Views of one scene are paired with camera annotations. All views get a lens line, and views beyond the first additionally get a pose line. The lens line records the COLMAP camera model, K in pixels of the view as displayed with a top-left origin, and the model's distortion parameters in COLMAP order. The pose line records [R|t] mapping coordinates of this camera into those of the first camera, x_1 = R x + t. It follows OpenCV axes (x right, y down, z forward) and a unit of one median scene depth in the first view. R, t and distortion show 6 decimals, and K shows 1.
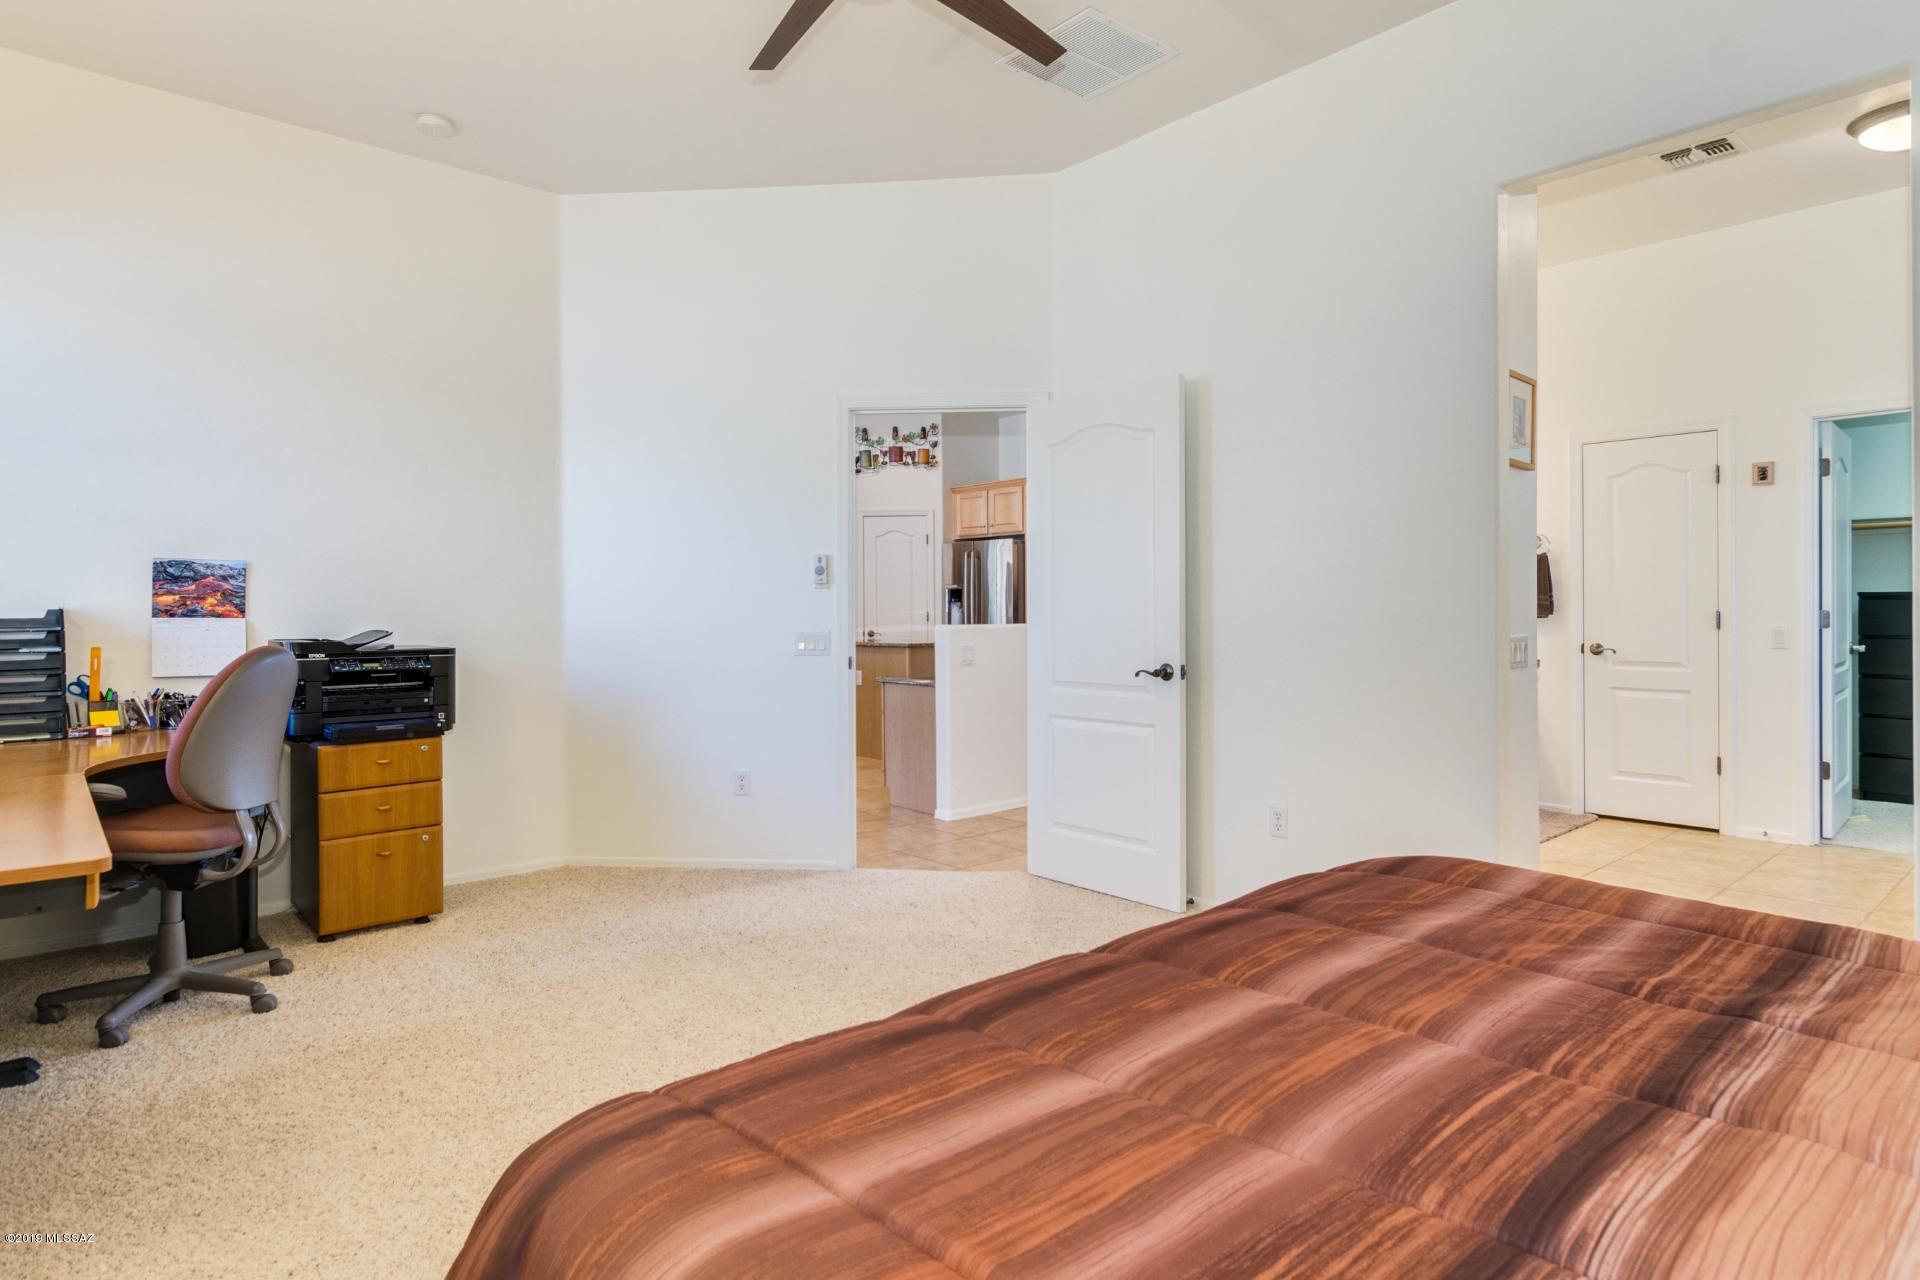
lens RADIAL K [[1048.0, 0, 961.4], [0, 1048.0, 622.5], [0, 0, 1]] dist [0.006030, -0.000790]
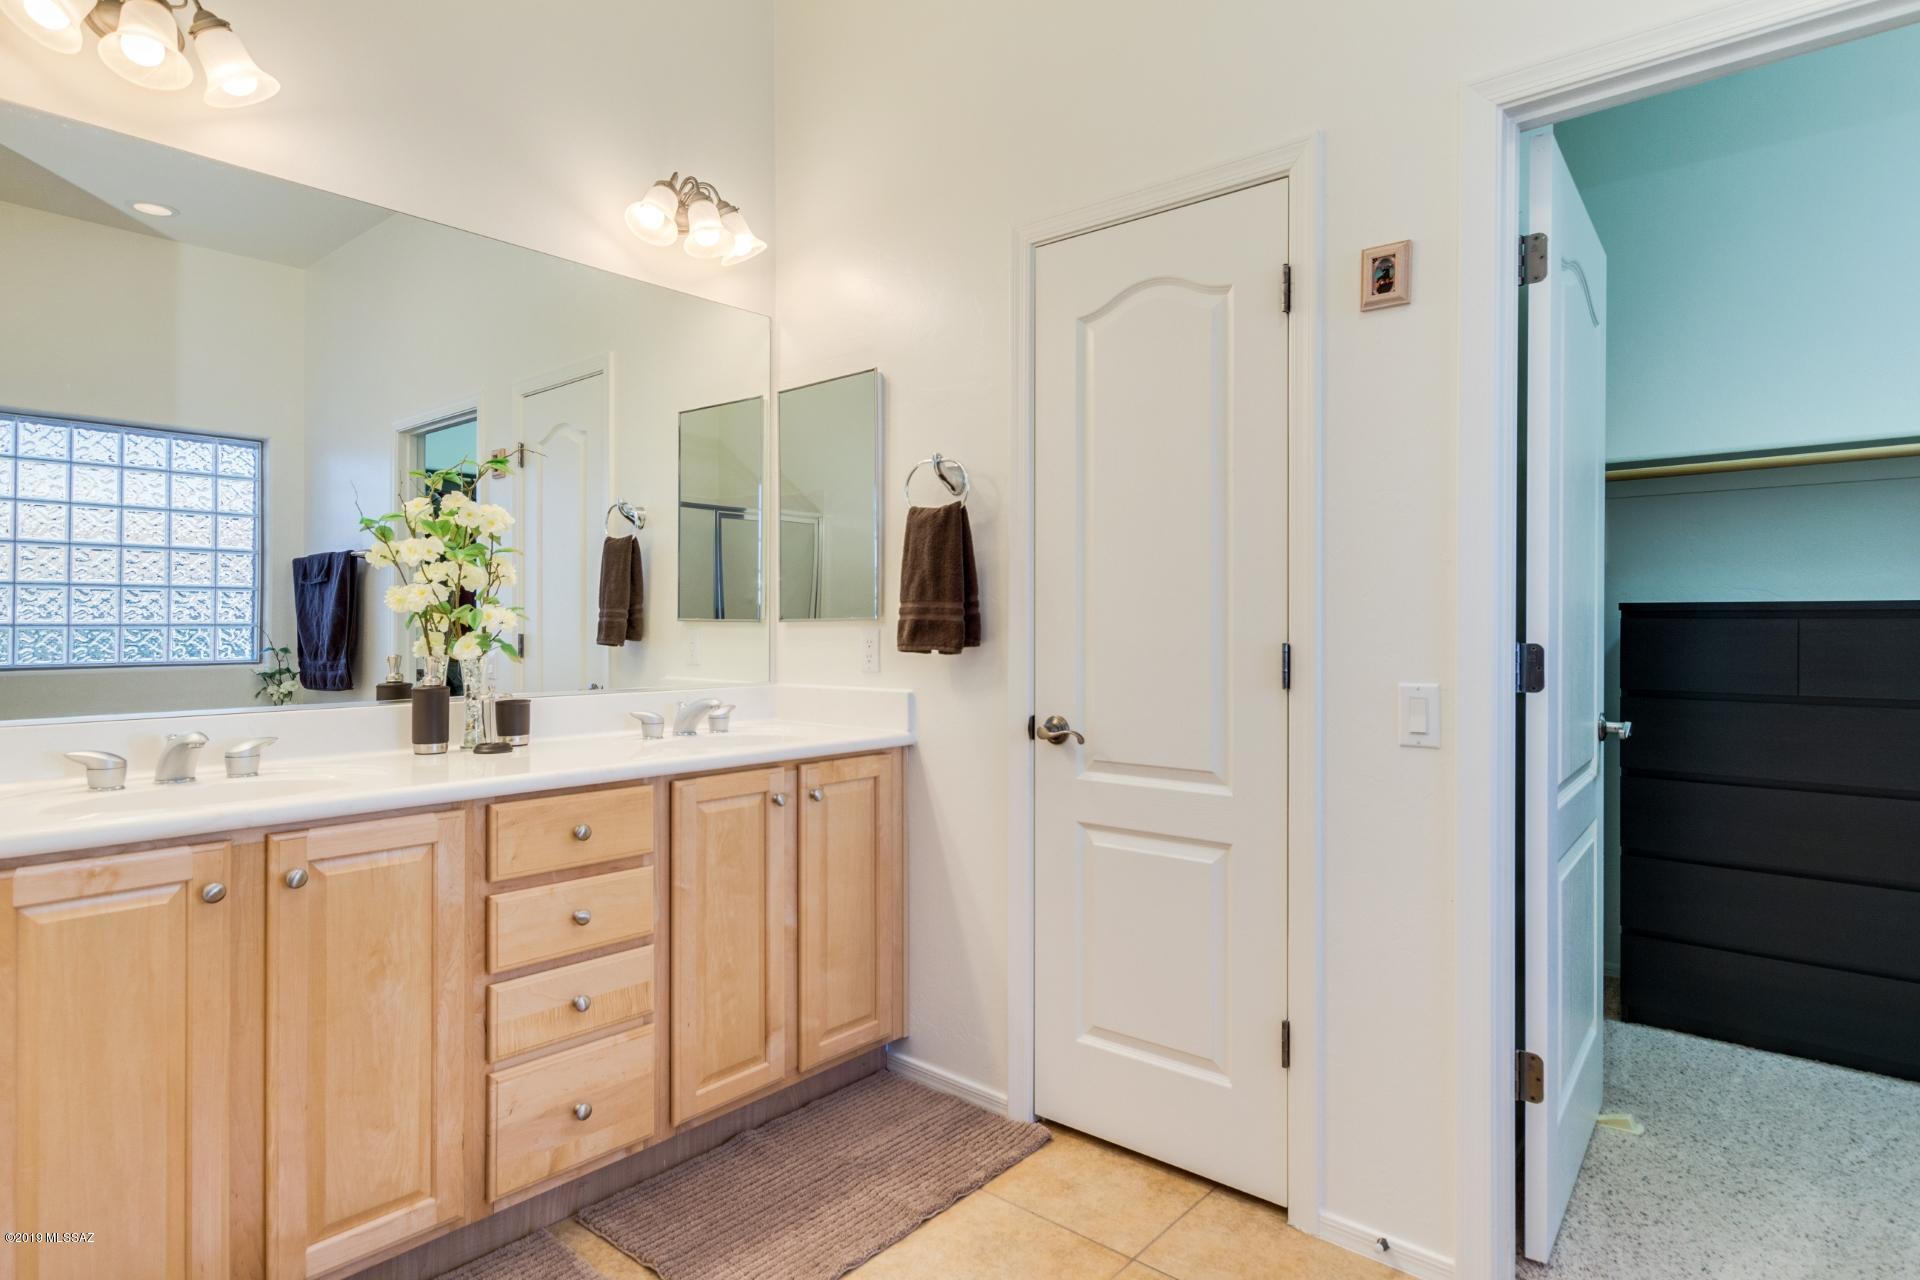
lens RADIAL K [[1021.6, 0, 960.0], [0, 1021.6, 640.0], [0, 0, 1]] dist [-0.002441, -0.001143]
pose [[0.991679, 0.009654, 0.128372, 0.545626], [-0.008429, 0.999914, -0.010079, -0.007122], [-0.128459, 0.008914, 0.991675, 0.635723]]
